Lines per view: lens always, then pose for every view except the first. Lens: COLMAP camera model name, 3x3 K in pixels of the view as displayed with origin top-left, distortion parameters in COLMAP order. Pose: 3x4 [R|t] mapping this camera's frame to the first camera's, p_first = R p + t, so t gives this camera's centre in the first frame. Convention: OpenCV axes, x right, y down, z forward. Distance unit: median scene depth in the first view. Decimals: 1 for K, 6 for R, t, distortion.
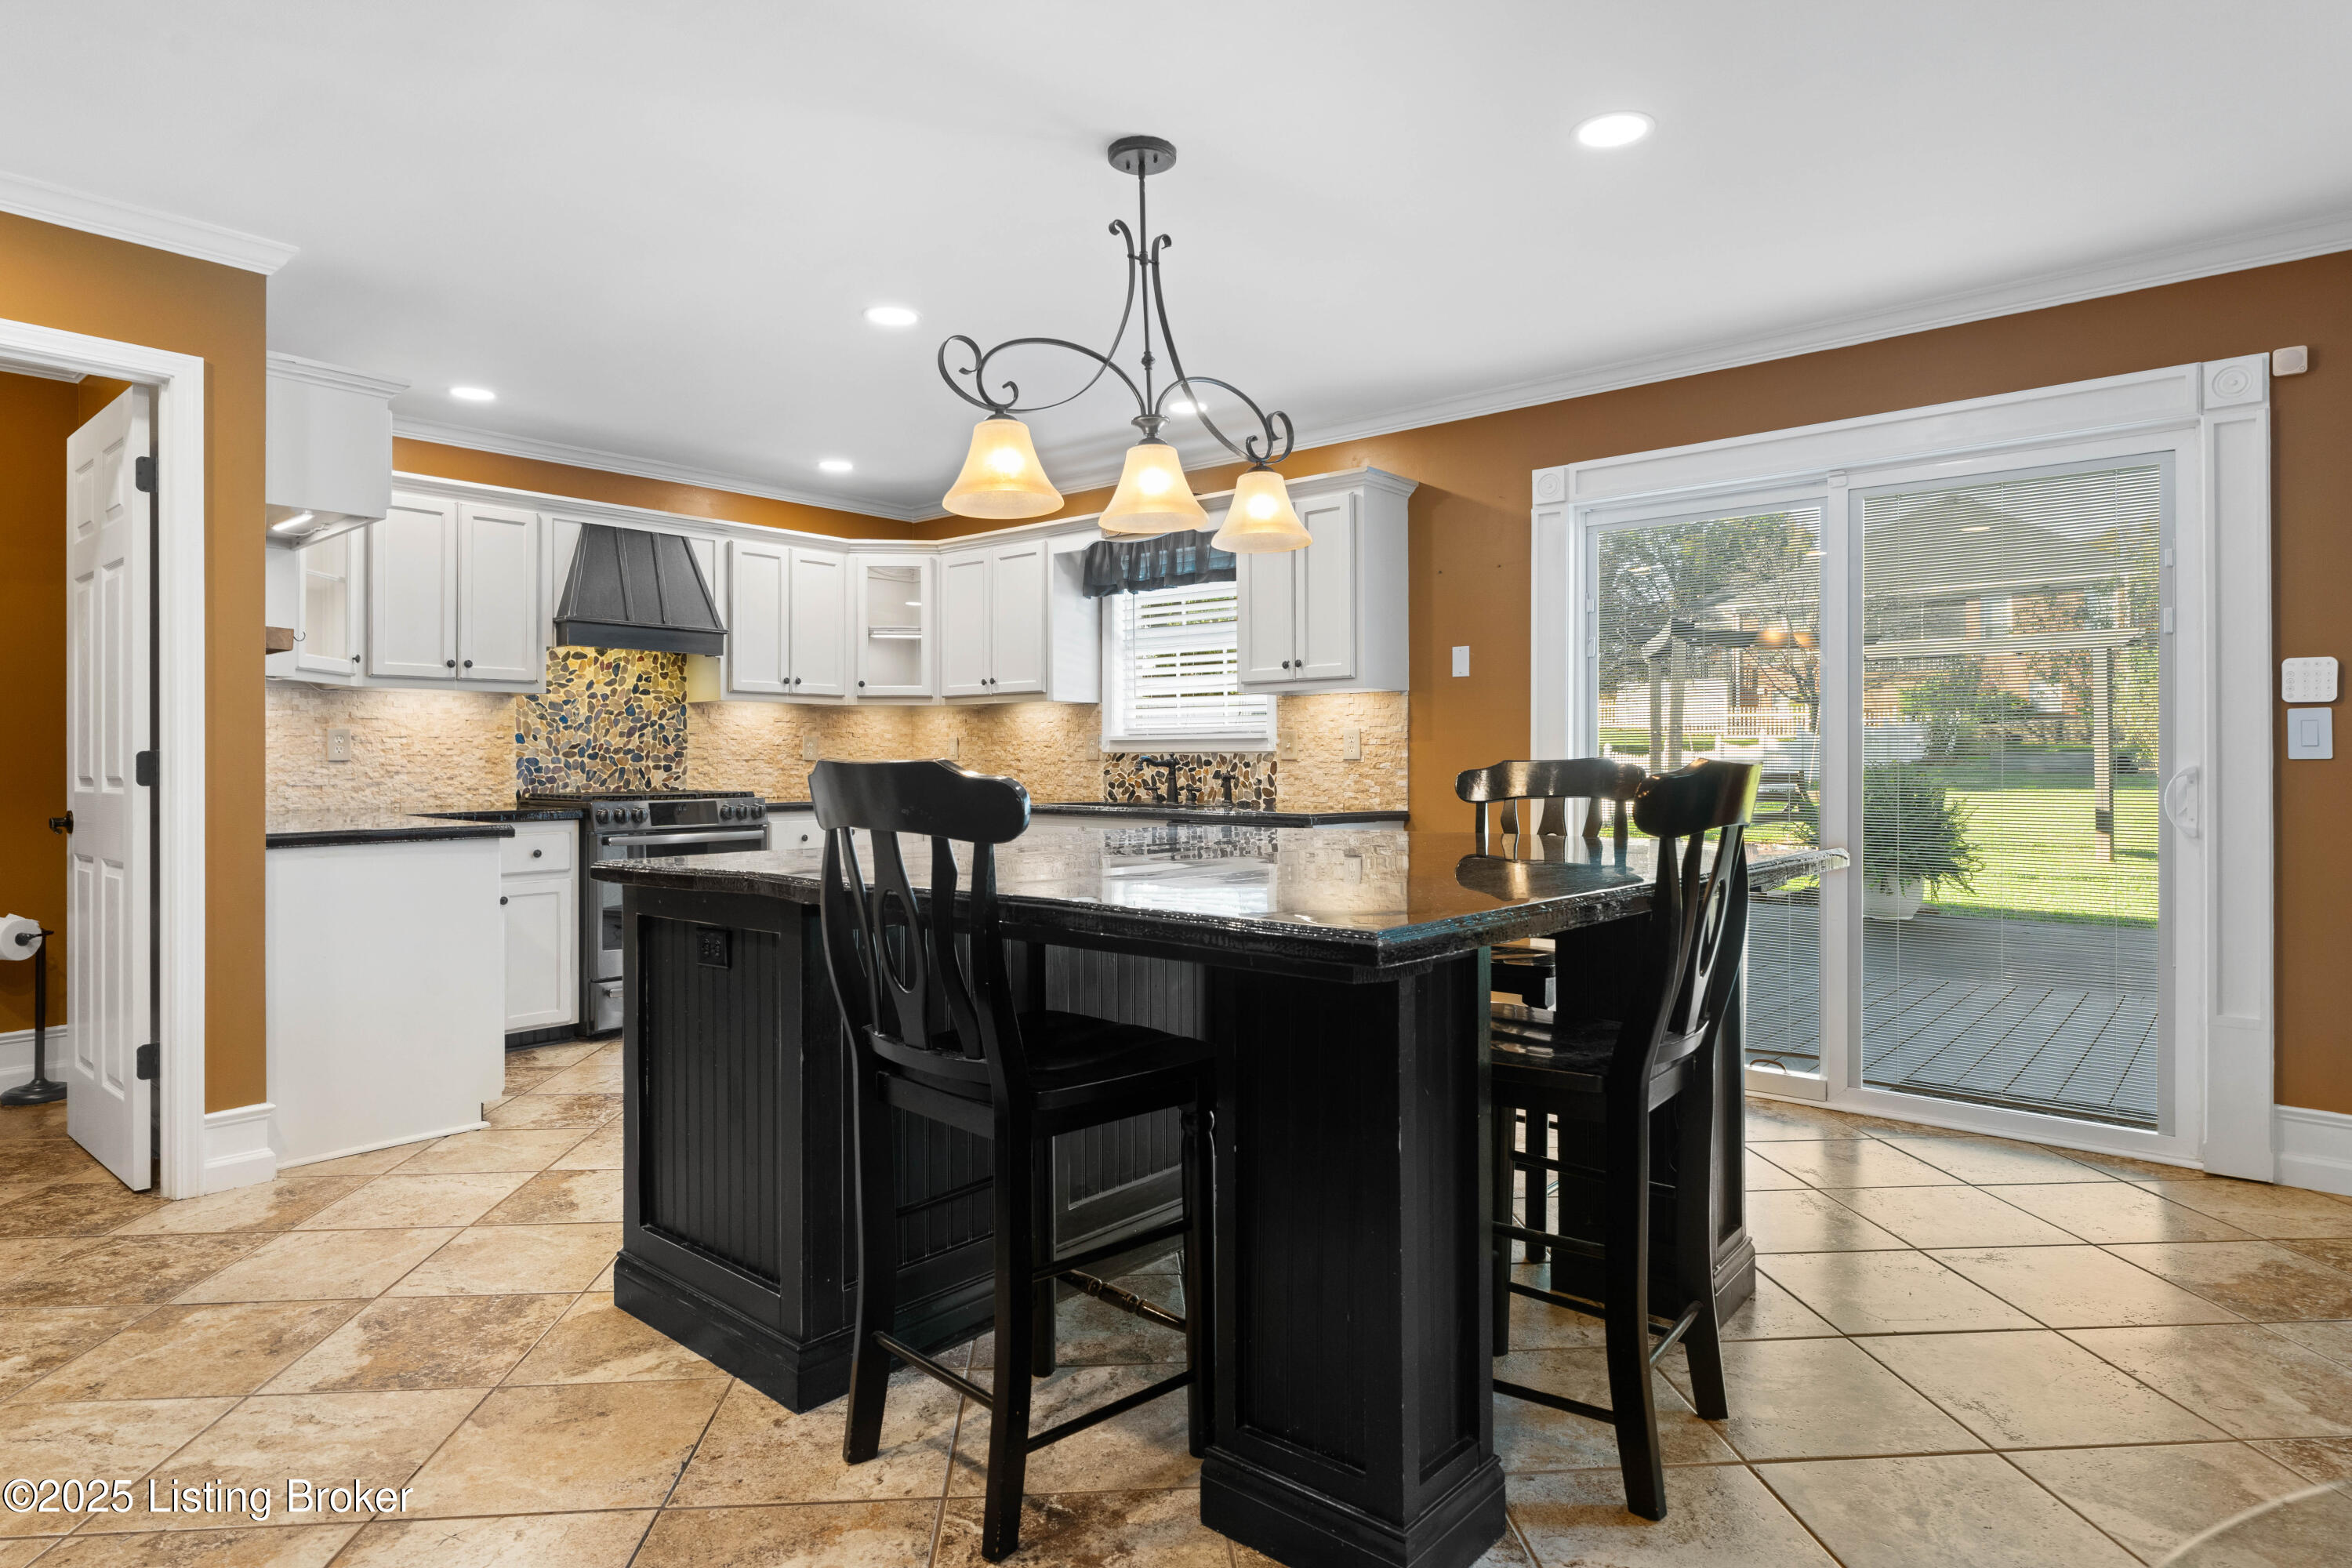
lens RADIAL K [[1302.8, 0, 1179.4], [0, 1302.8, 763.6], [0, 0, 1]] dist [-0.002415, -0.000359]
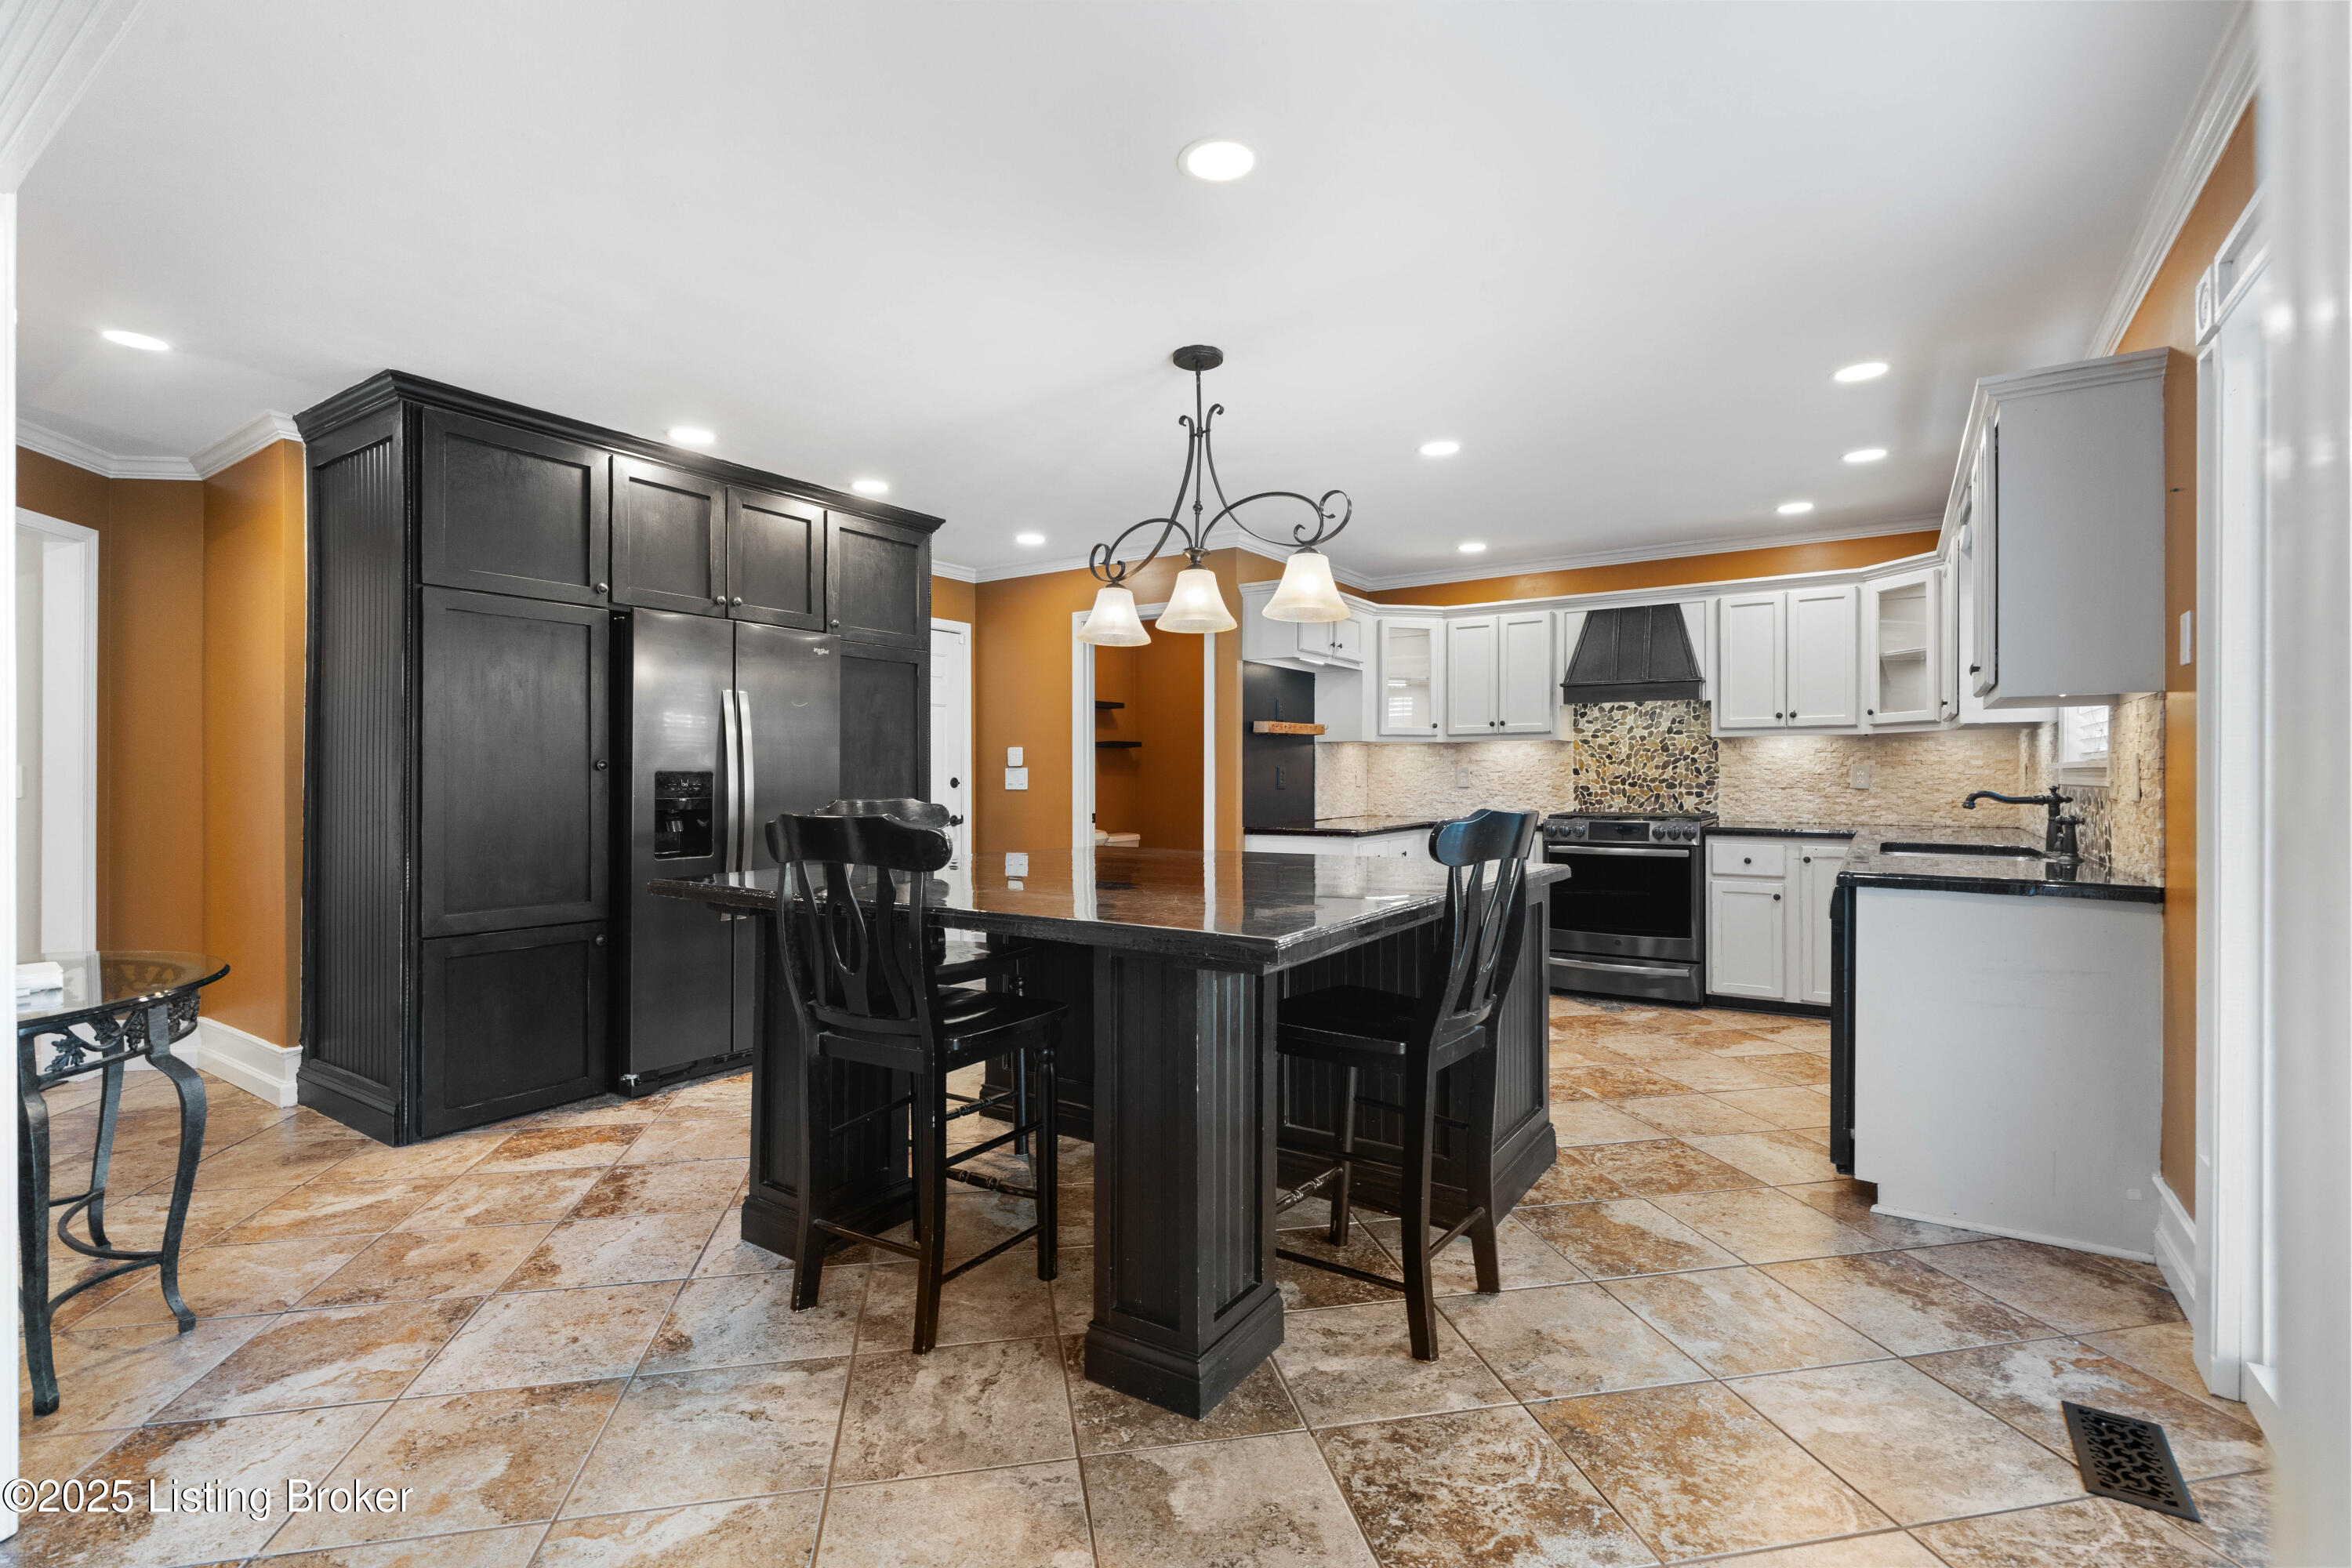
lens RADIAL K [[1050.1, 0, 1176.0], [0, 1050.1, 784.0], [0, 0, 1]] dist [-0.001687, 0.000032]
pose [[0.126961, 0.007752, -0.991877, 0.541184], [0.000130, 0.999969, 0.007832, -0.014692], [0.991908, -0.001123, 0.126956, 0.426380]]
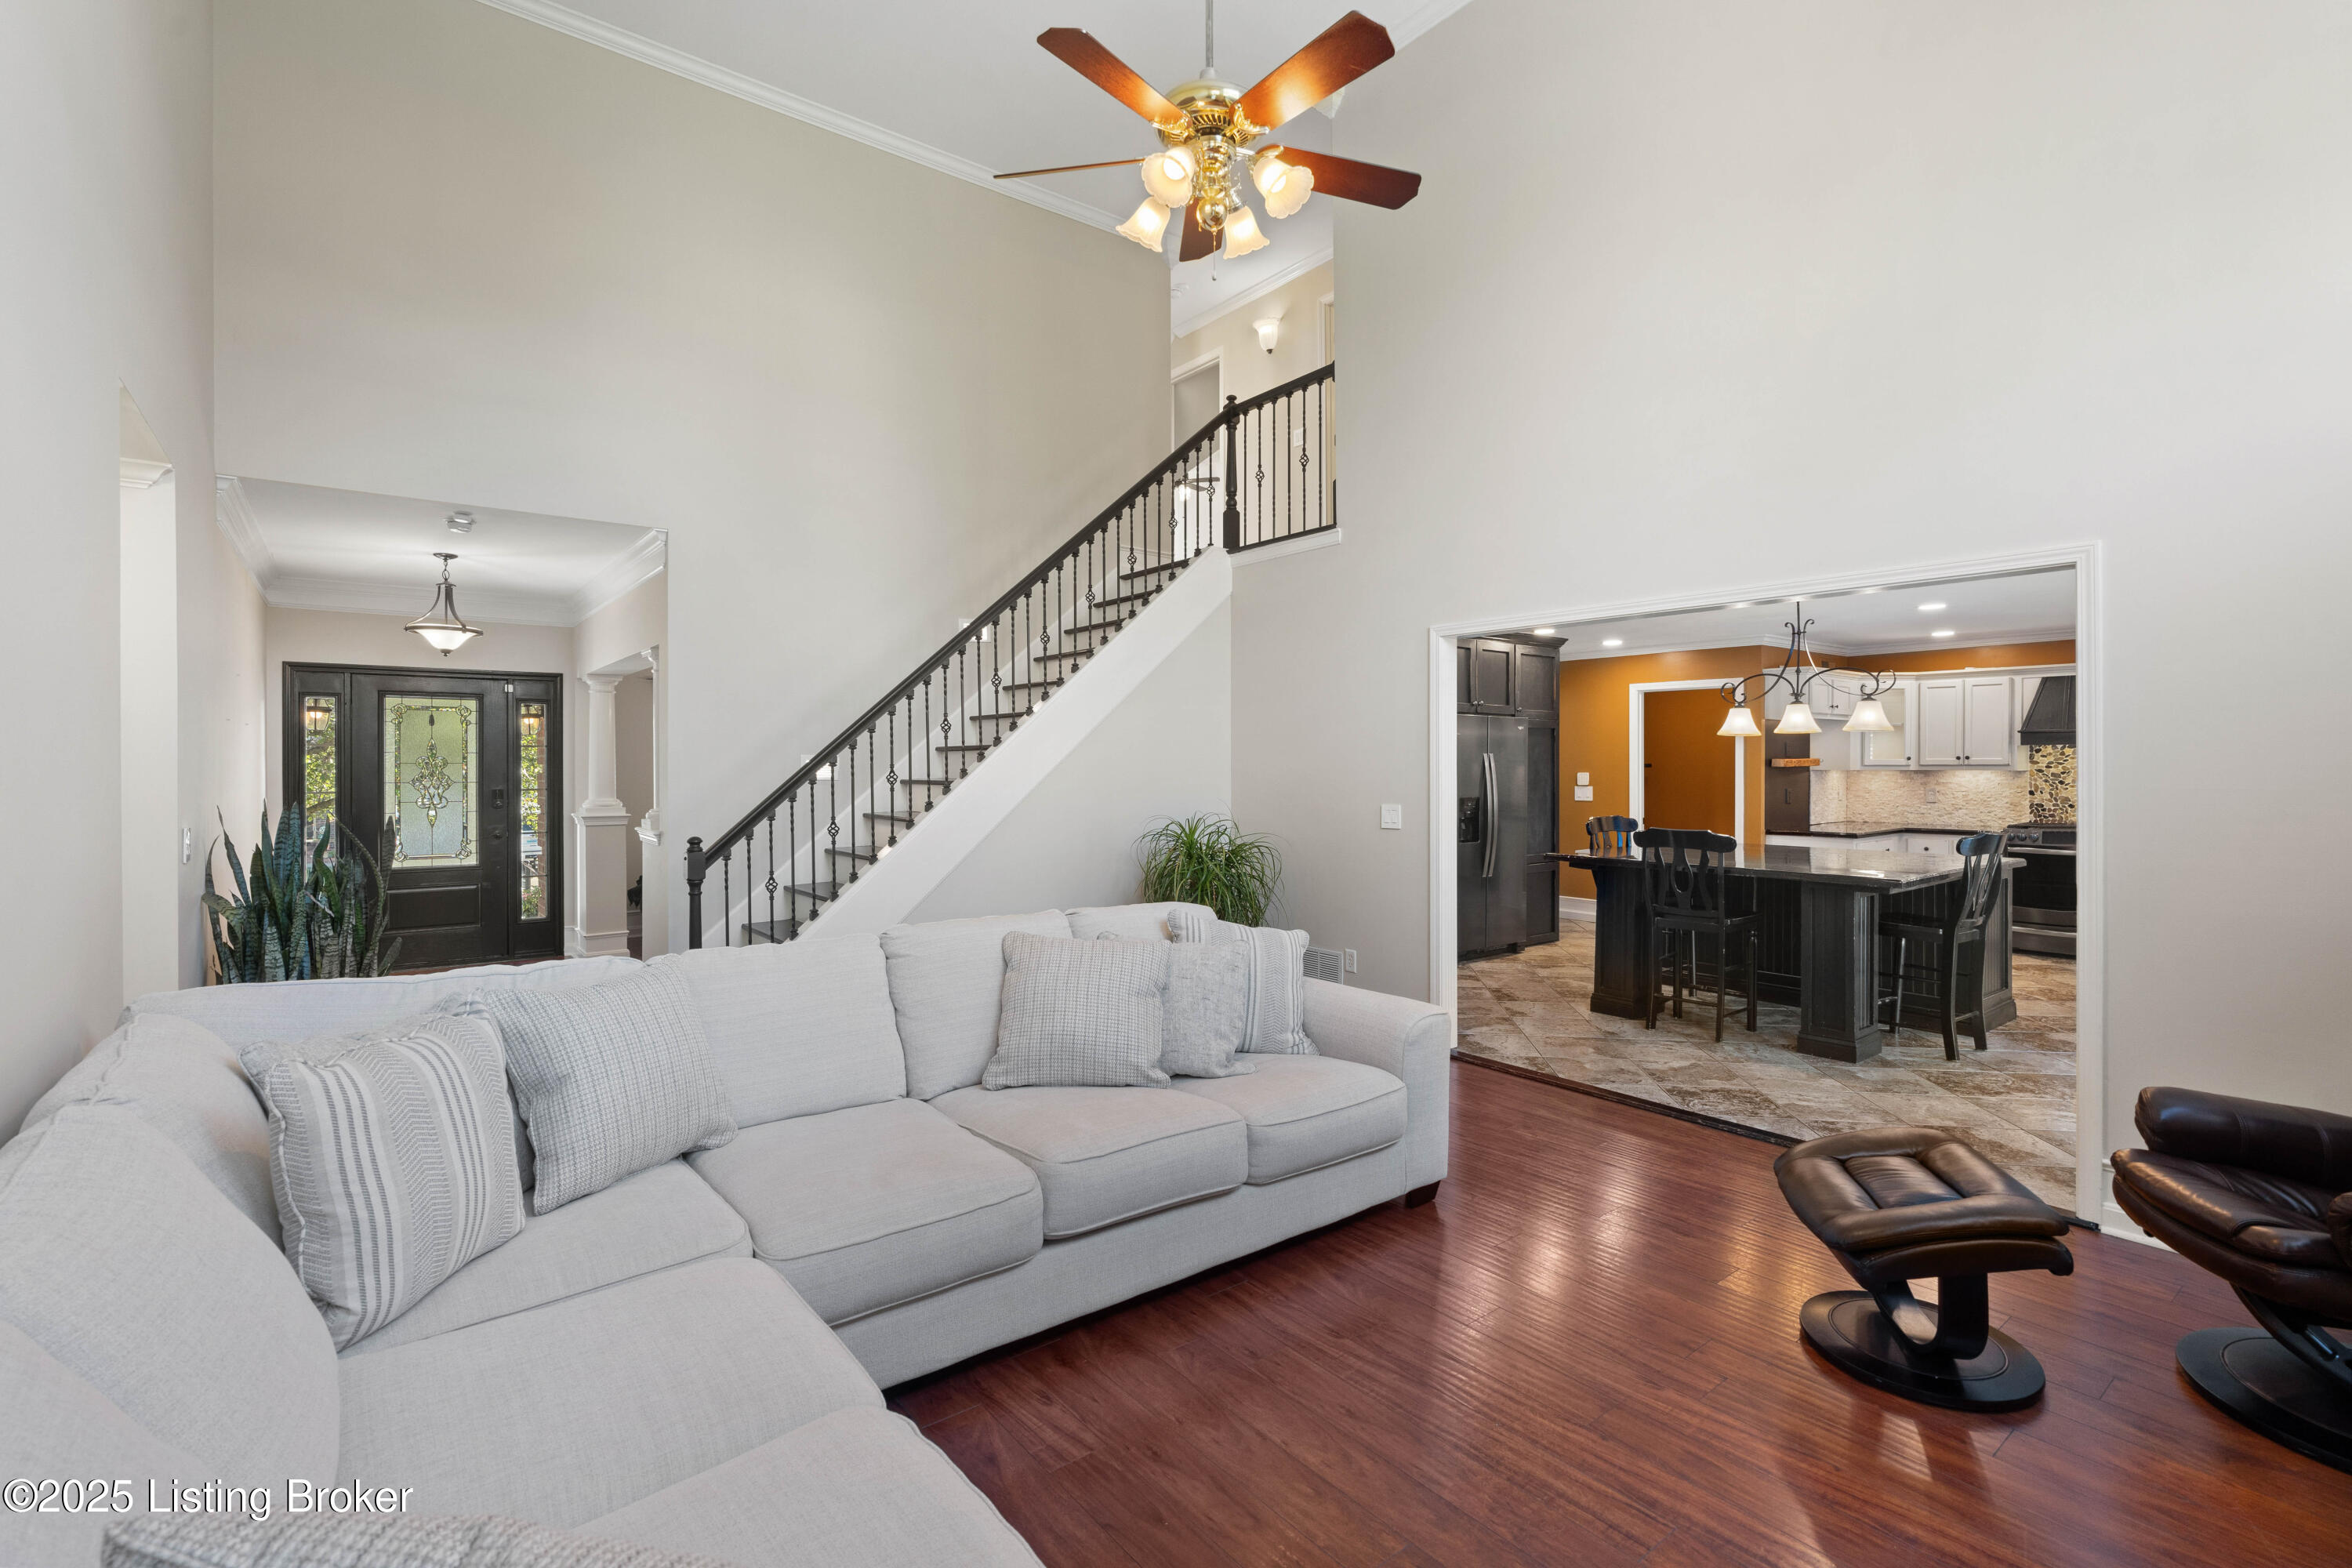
lens RADIAL K [[1062.5, 0, 1176.5], [0, 1062.5, 770.2], [0, 0, 1]] dist [0.000930, 0.000389]
pose [[-0.186637, 0.008886, -0.982389, 1.198803], [0.000266, 0.999960, 0.008995, -0.064562], [0.982429, 0.001417, -0.186632, 0.078167]]
